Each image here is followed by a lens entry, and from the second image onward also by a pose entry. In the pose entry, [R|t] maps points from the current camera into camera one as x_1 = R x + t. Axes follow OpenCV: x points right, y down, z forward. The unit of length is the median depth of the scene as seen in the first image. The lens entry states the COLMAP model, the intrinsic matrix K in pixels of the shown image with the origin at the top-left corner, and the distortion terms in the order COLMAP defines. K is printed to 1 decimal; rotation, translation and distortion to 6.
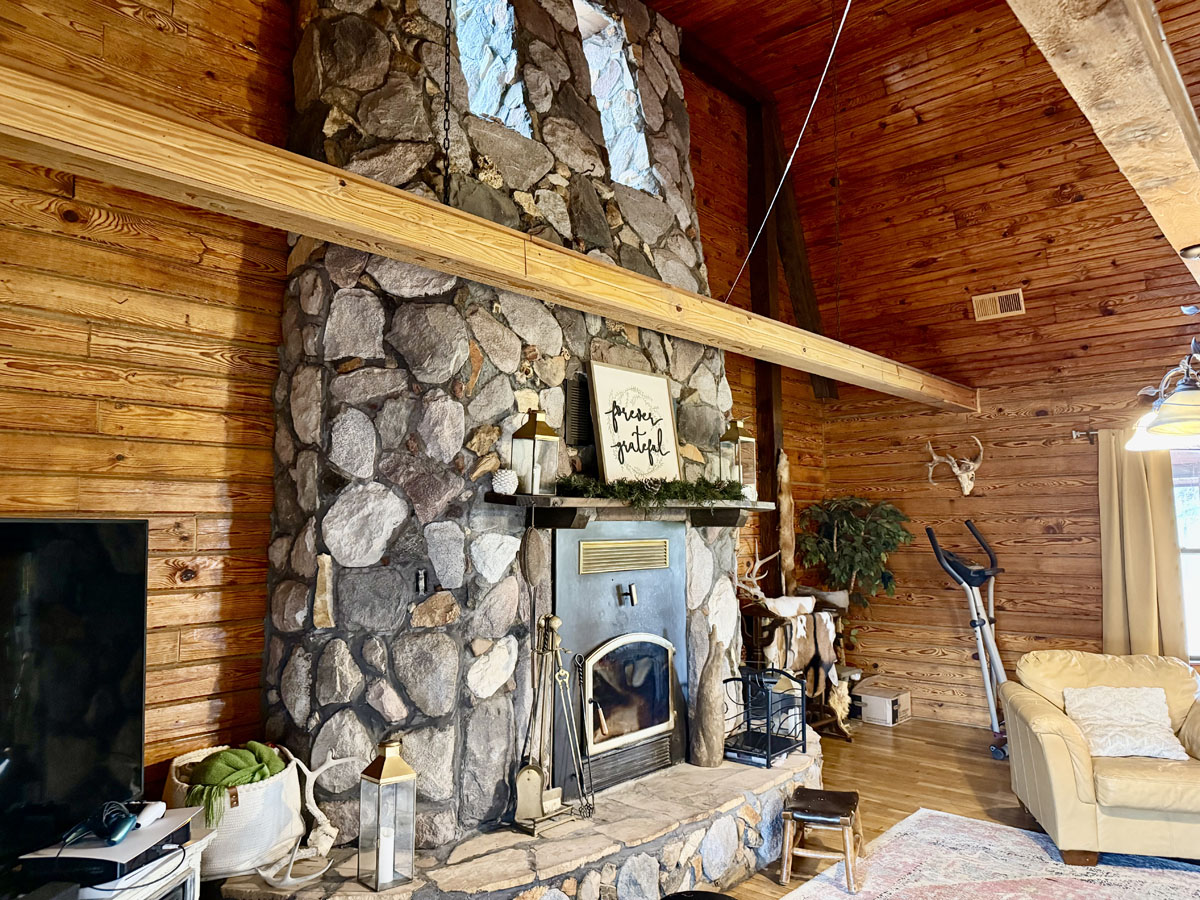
lens RADIAL K [[838.0, 0, 625.1], [0, 838.0, 445.8], [0, 0, 1]] dist [0.128231, -0.177186]
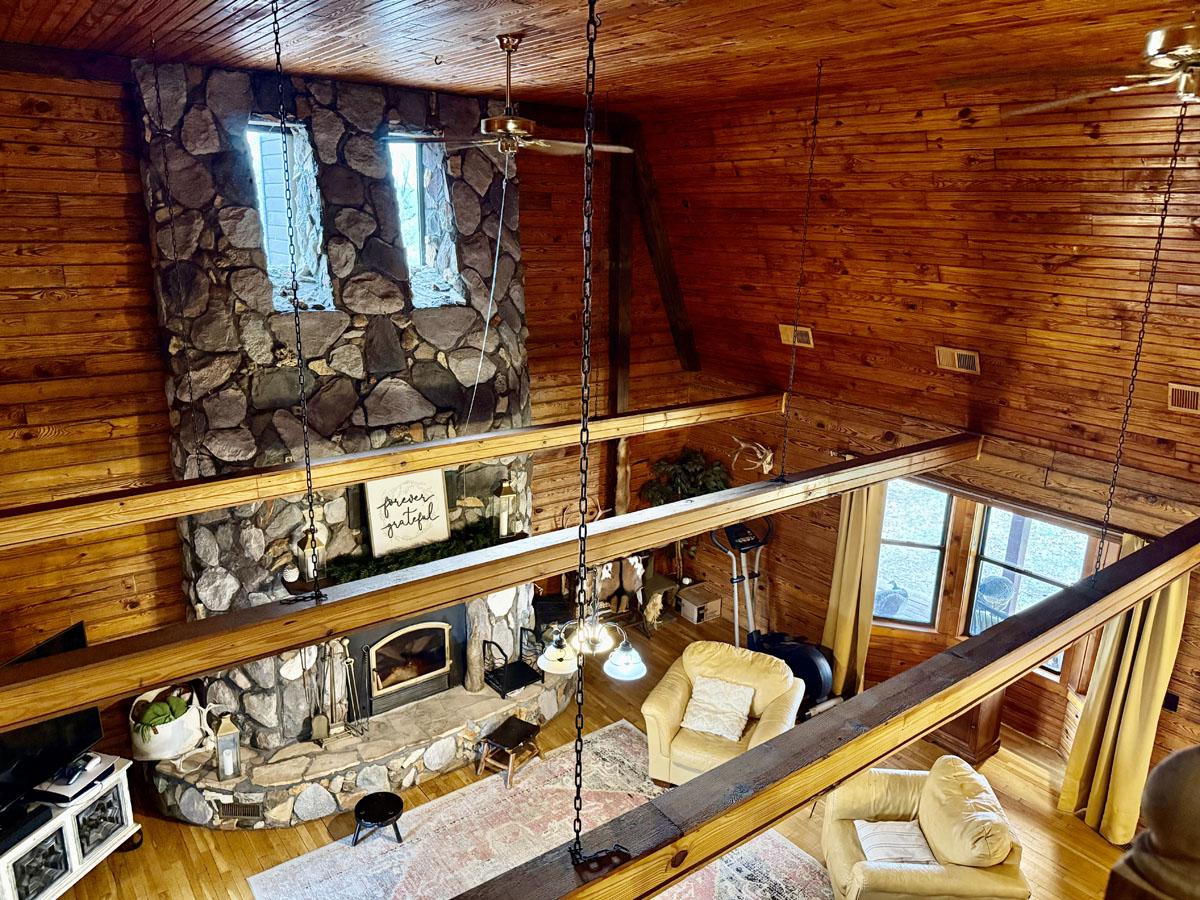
lens RADIAL K [[826.0, 0, 615.9], [0, 826.0, 448.9], [0, 0, 1]] dist [0.099761, -0.118946]
pose [[0.978472, 0.087963, -0.186696, 0.738391], [-0.015668, 0.933670, 0.357793, -0.752397], [0.205785, -0.347165, 0.914947, -0.299732]]
